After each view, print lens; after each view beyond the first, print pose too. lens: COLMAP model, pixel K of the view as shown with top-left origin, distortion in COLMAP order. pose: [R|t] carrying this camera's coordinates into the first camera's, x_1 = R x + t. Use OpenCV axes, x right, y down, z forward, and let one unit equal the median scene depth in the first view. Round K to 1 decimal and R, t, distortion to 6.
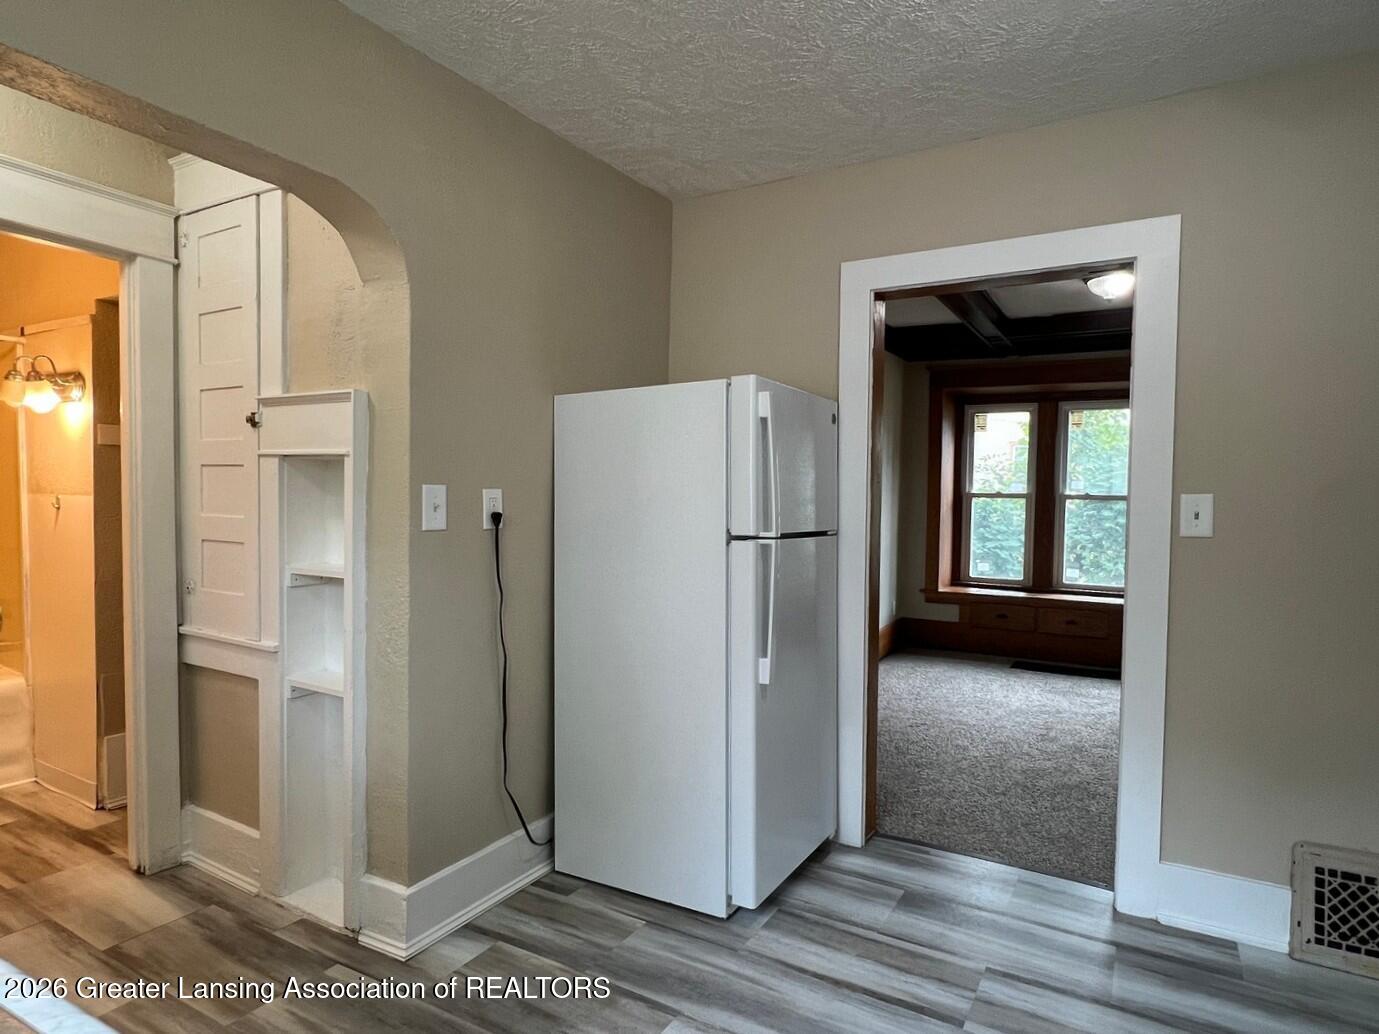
lens RADIAL K [[792.7, 0, 689.0], [0, 792.7, 521.1], [0, 0, 1]] dist [-0.003682, 0.000549]
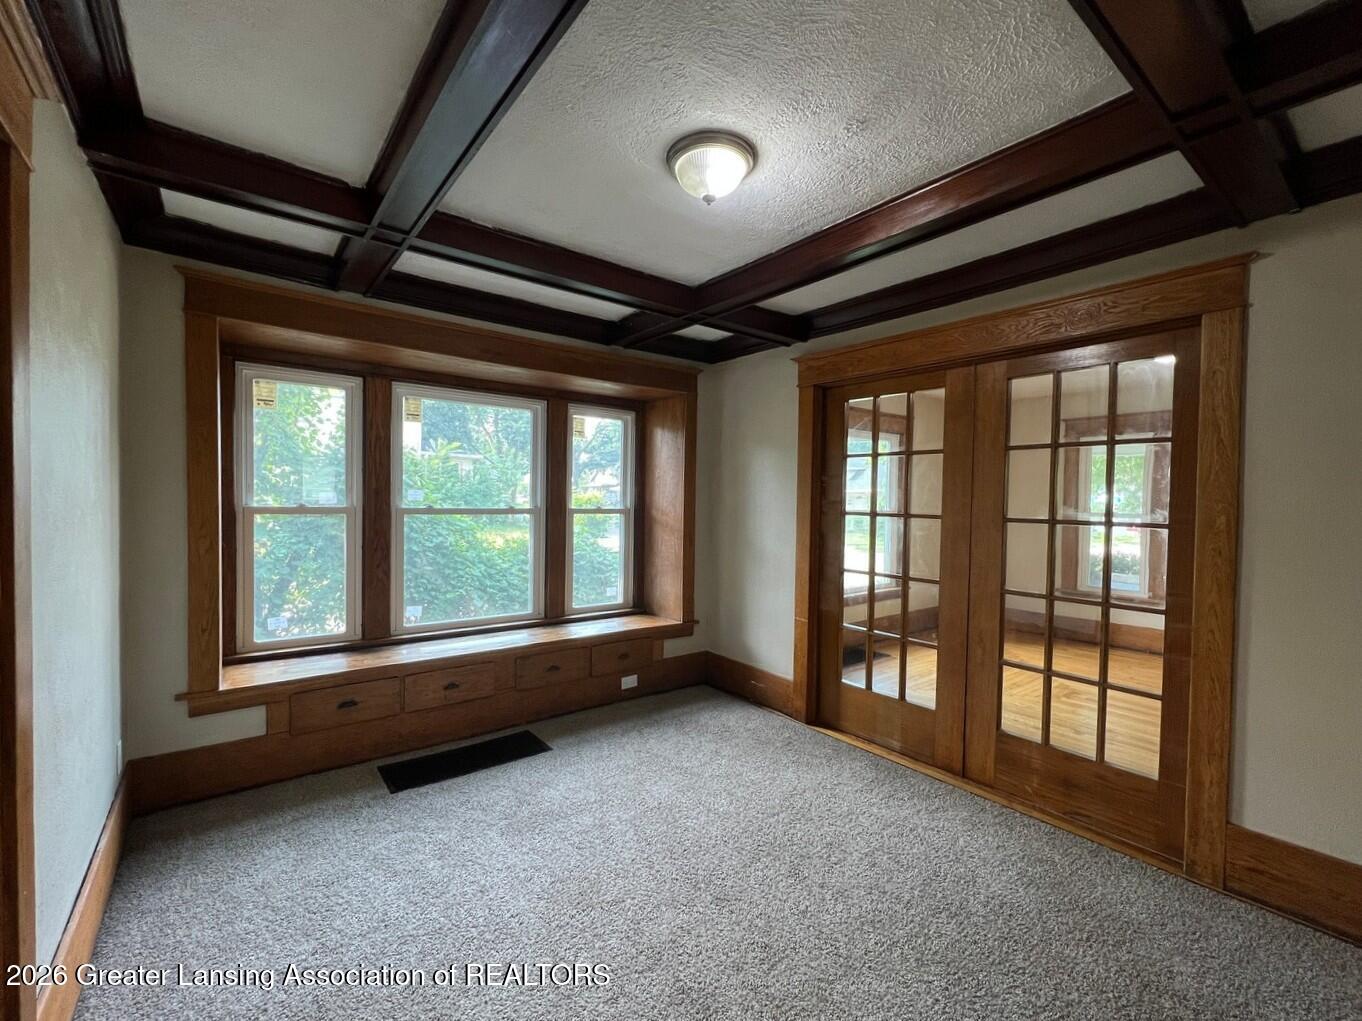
lens RADIAL K [[584.1, 0, 687.2], [0, 584.1, 513.5], [0, 0, 1]] dist [0.000676, 0.000061]
pose [[0.367658, -0.020048, 0.929745, 0.063876], [0.026612, 0.999585, 0.011031, -0.027244], [-0.929580, 0.020687, 0.368039, 0.550308]]
